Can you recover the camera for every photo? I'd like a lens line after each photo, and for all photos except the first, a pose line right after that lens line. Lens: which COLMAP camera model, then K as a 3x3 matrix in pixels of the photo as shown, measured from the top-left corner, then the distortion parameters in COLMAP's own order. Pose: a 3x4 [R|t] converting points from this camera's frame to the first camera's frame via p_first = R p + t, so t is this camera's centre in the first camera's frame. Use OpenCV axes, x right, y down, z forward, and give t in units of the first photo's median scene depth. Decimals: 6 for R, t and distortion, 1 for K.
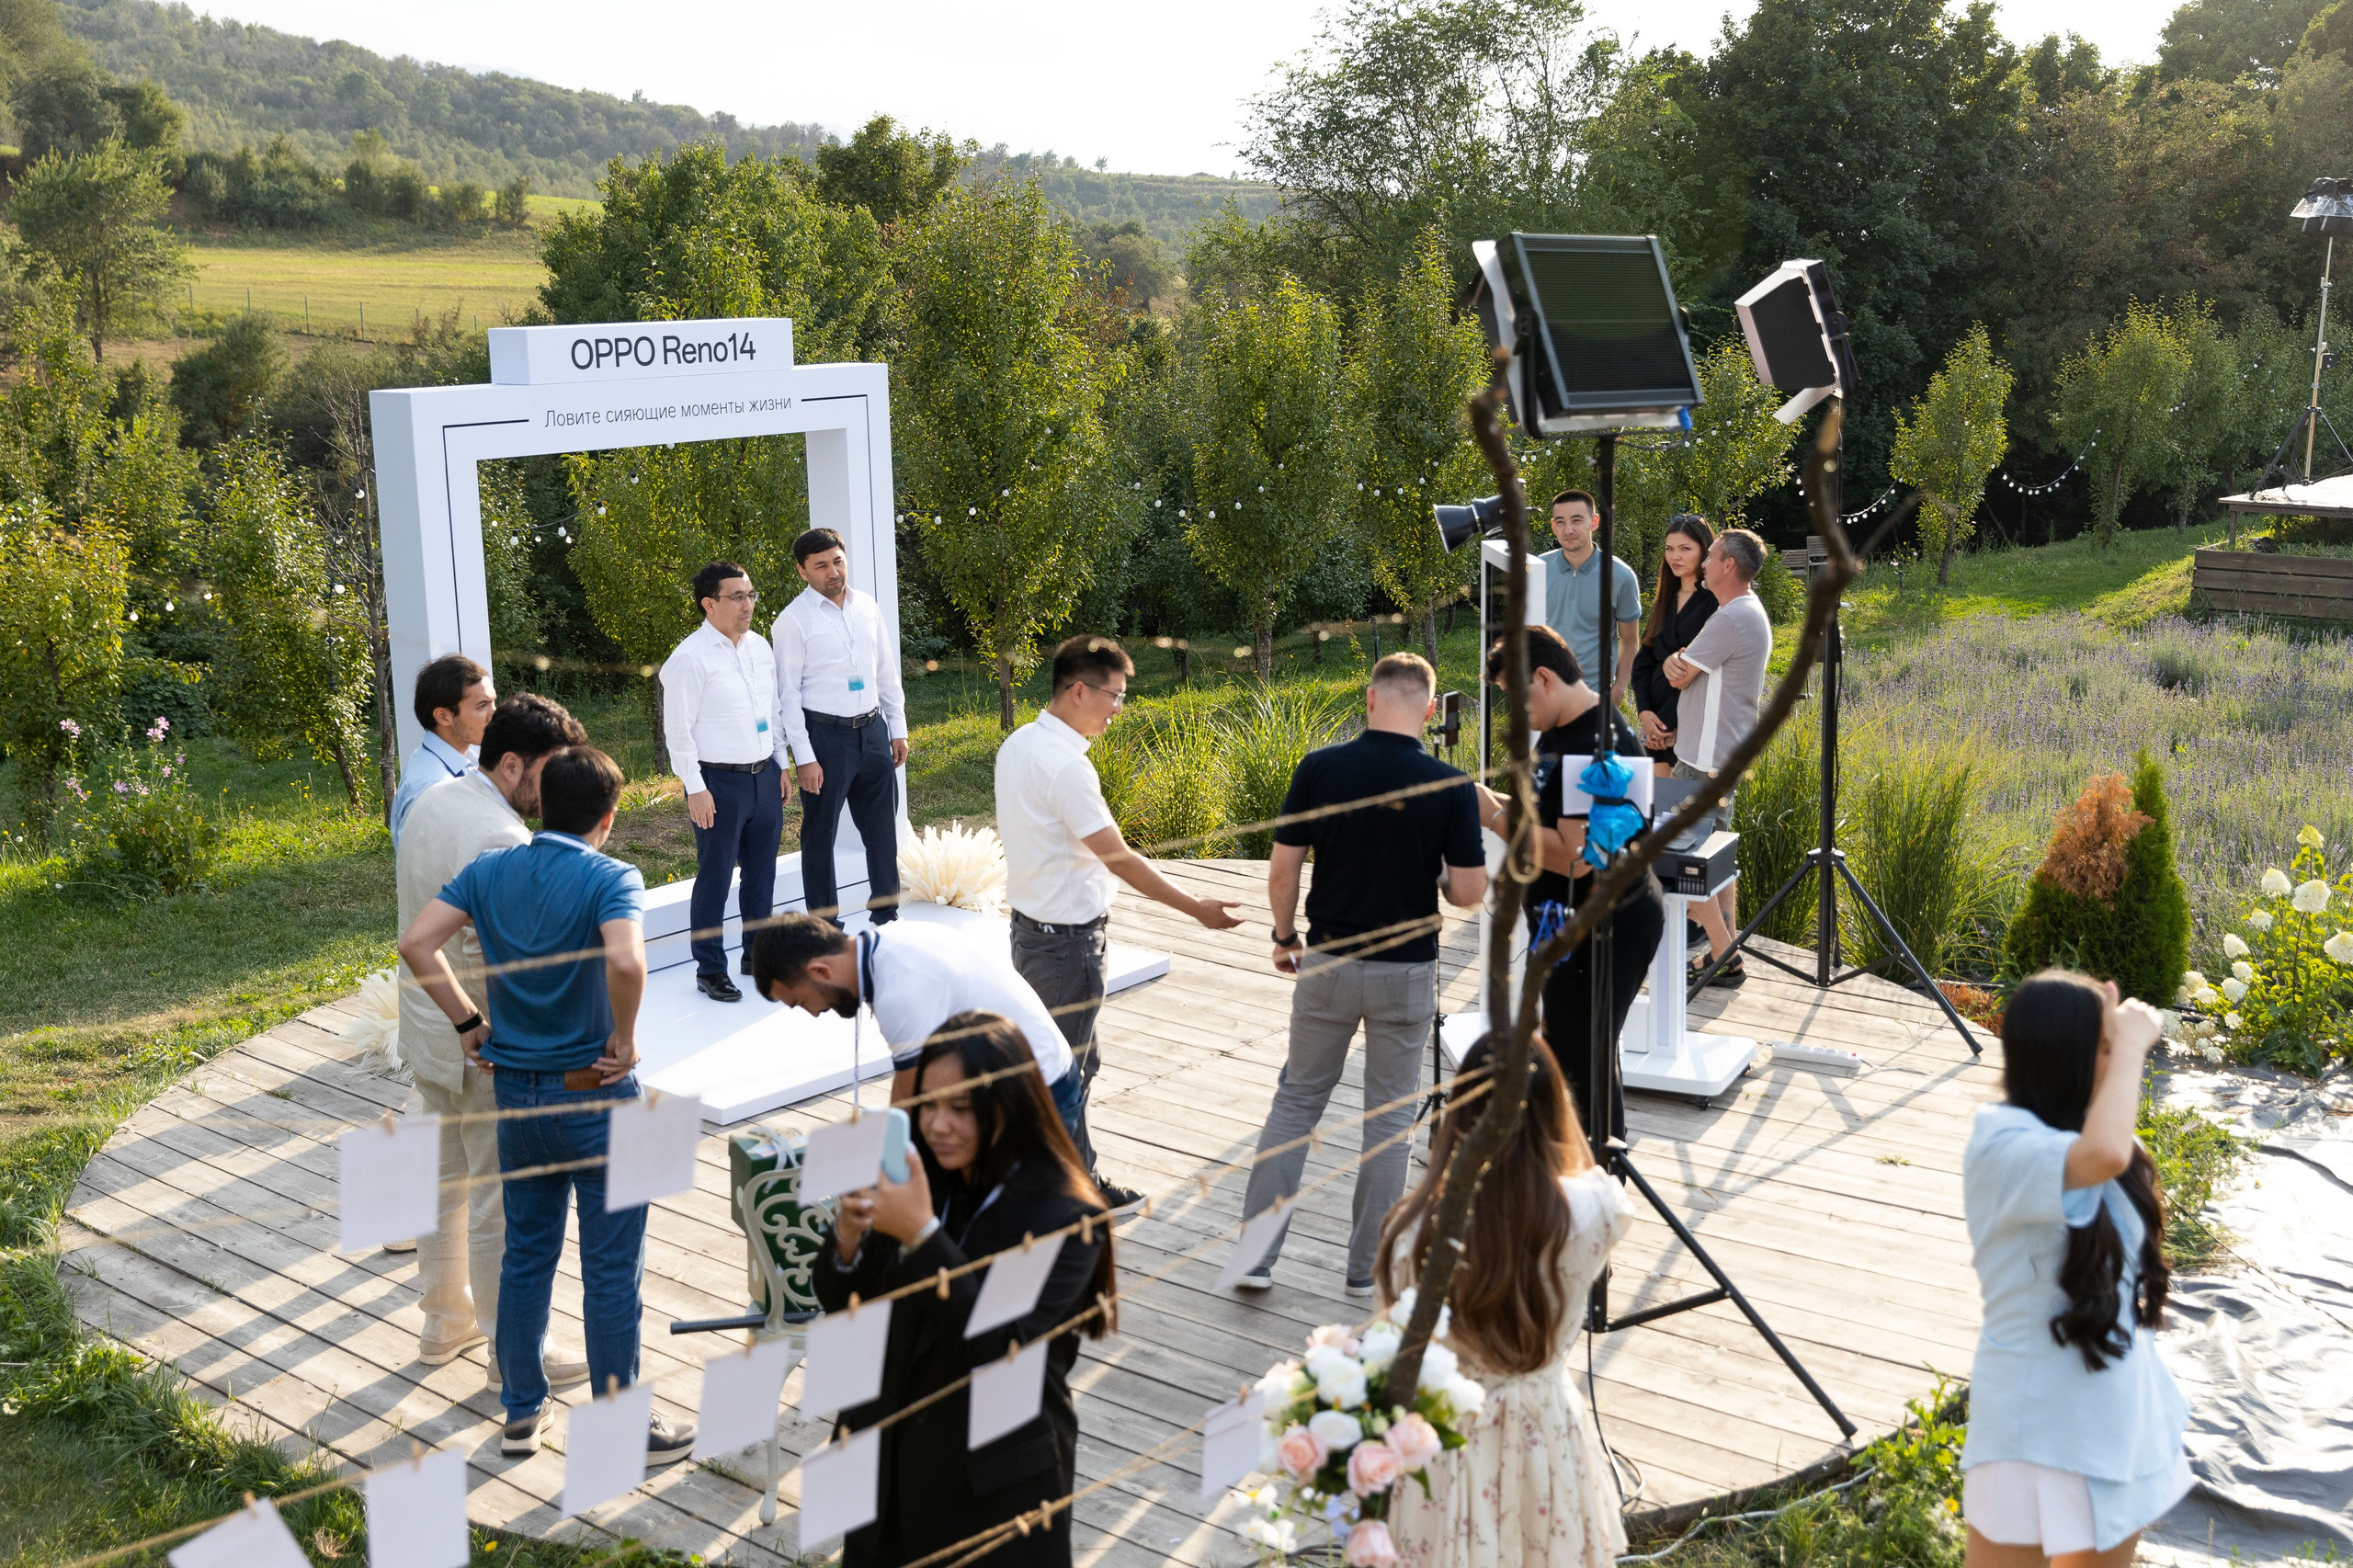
lens RADIAL K [[3143.6, 0, 1256.9], [0, 3143.6, 775.0], [0, 0, 1]] dist [0.234174, -0.112412]
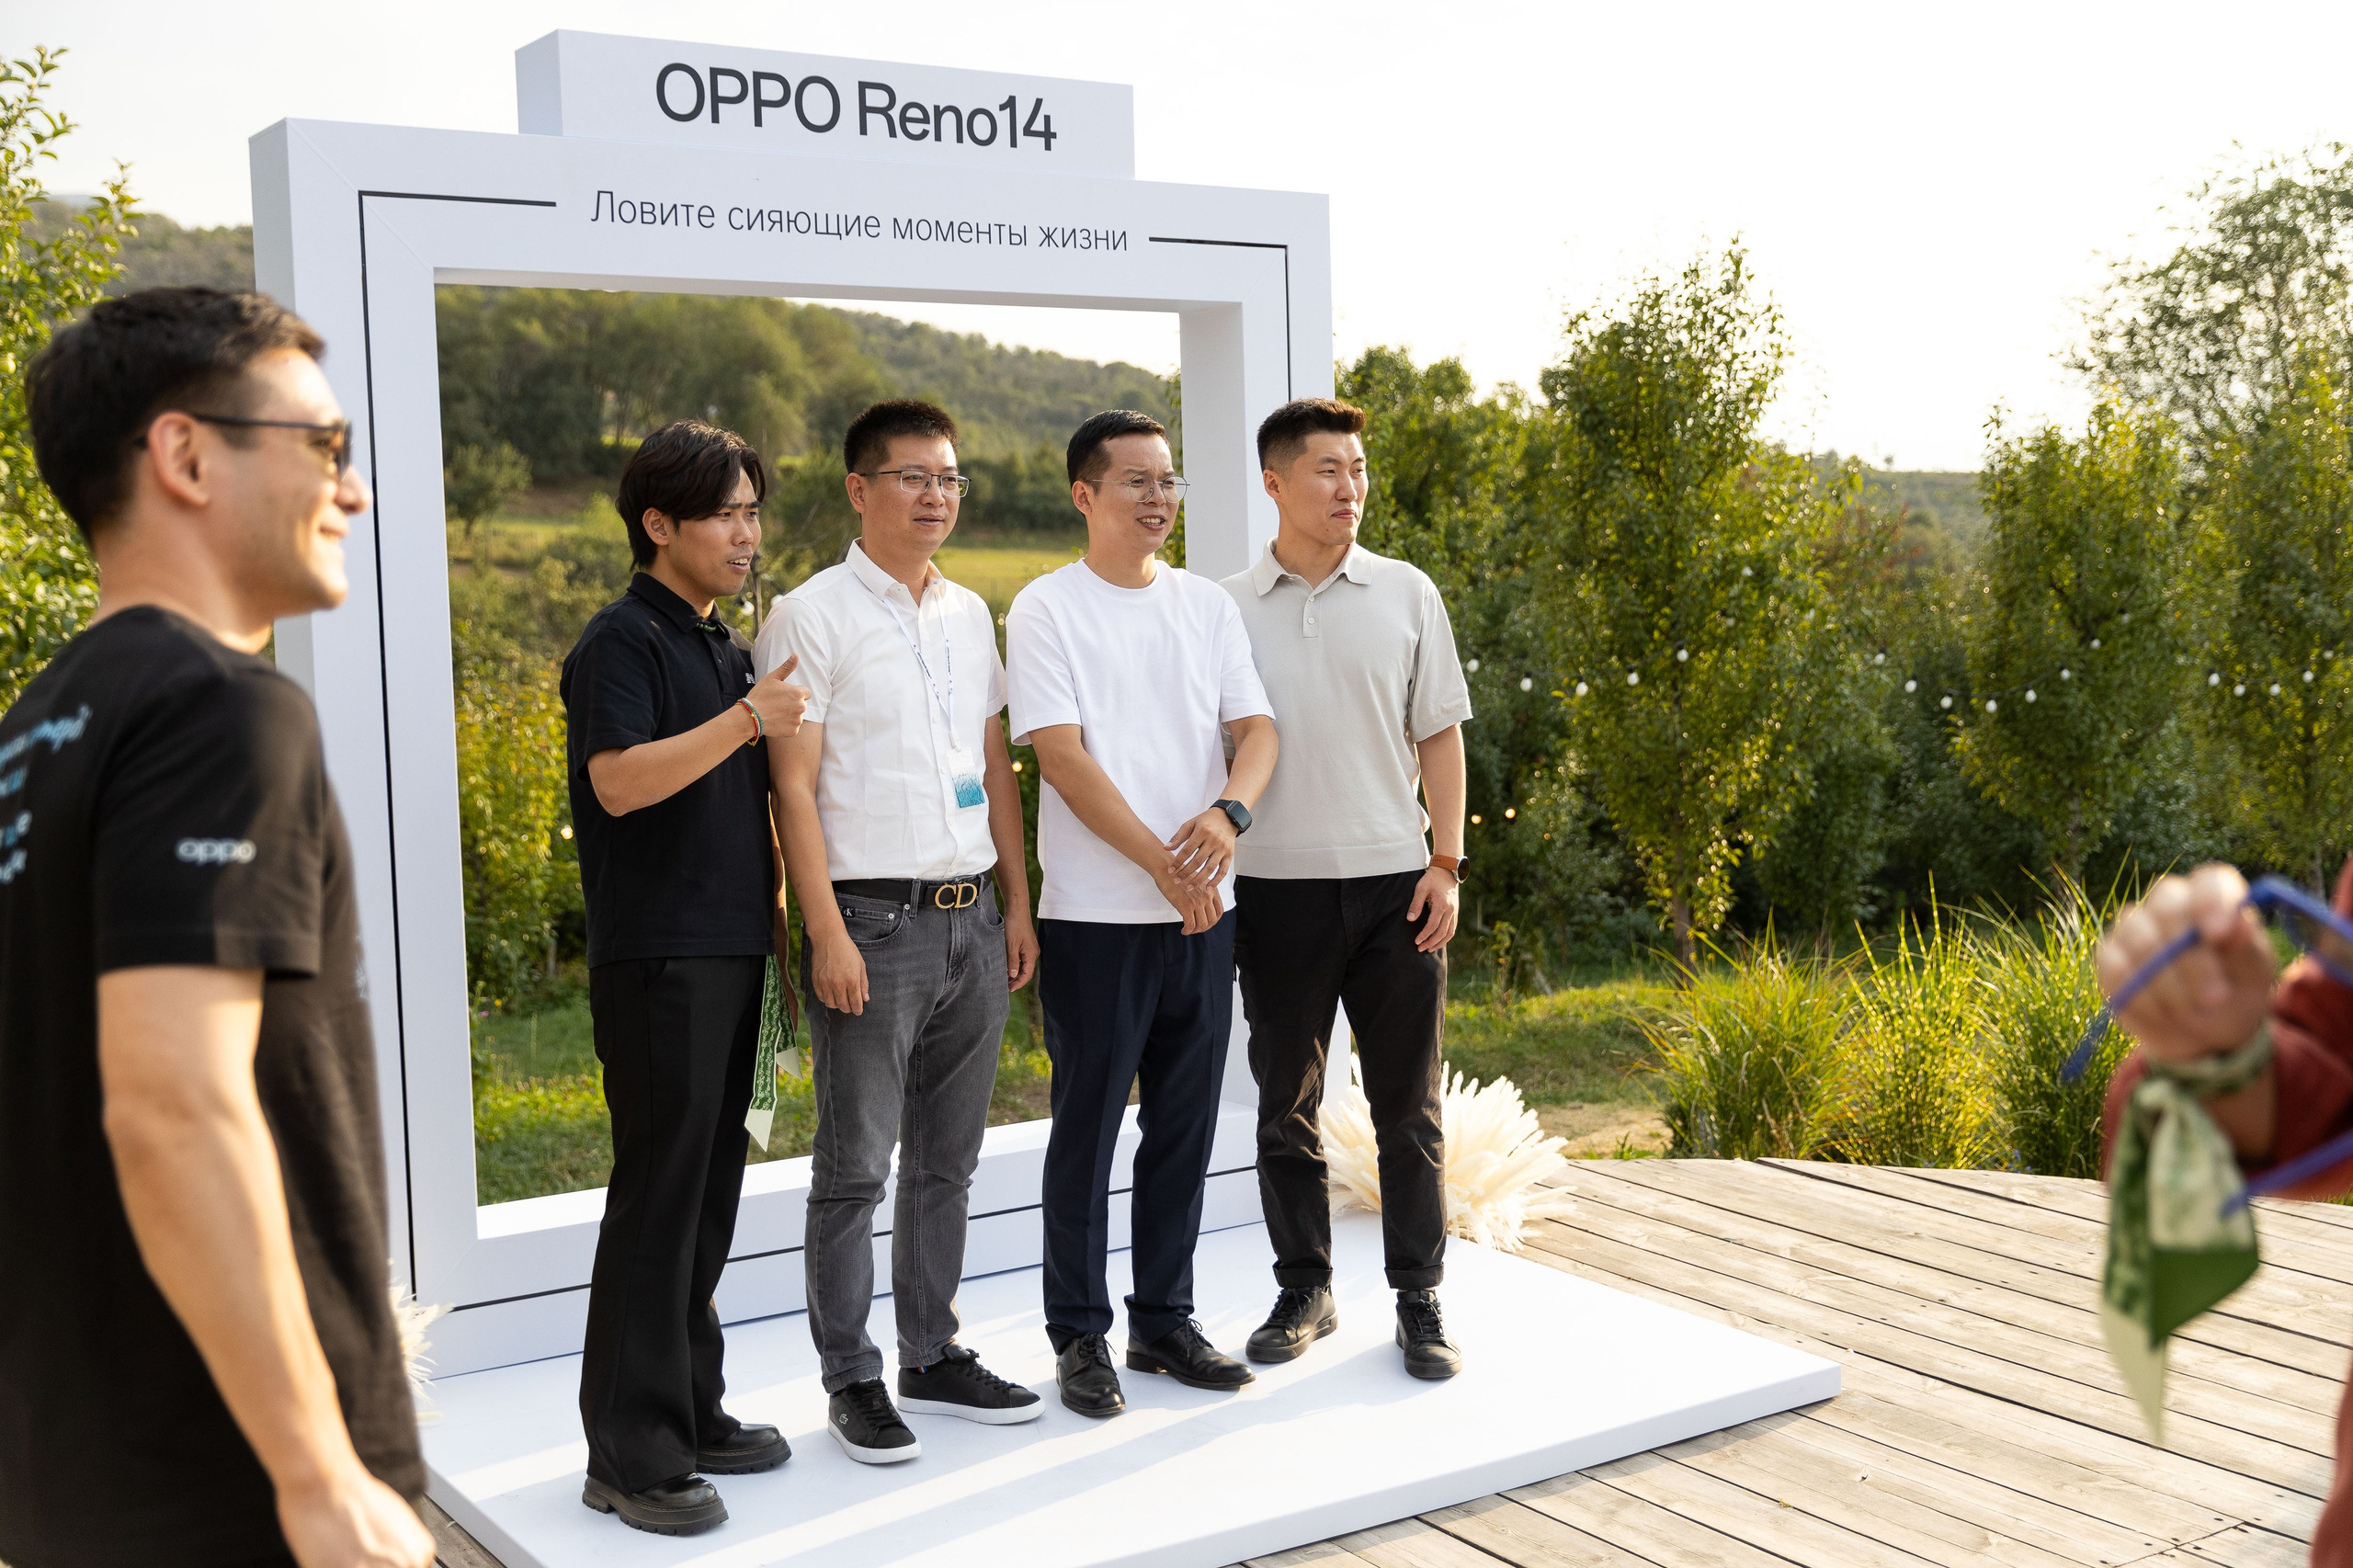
lens RADIAL K [[2880.8, 0, 1176.5], [0, 2880.8, 784.0], [0, 0, 1]] dist [0.095994, 0.020409]
pose [[0.956368, 0.007827, -0.292058, 0.001352], [-0.042350, 0.992797, -0.112071, 0.015193], [0.289077, 0.119550, 0.949812, 0.323668]]
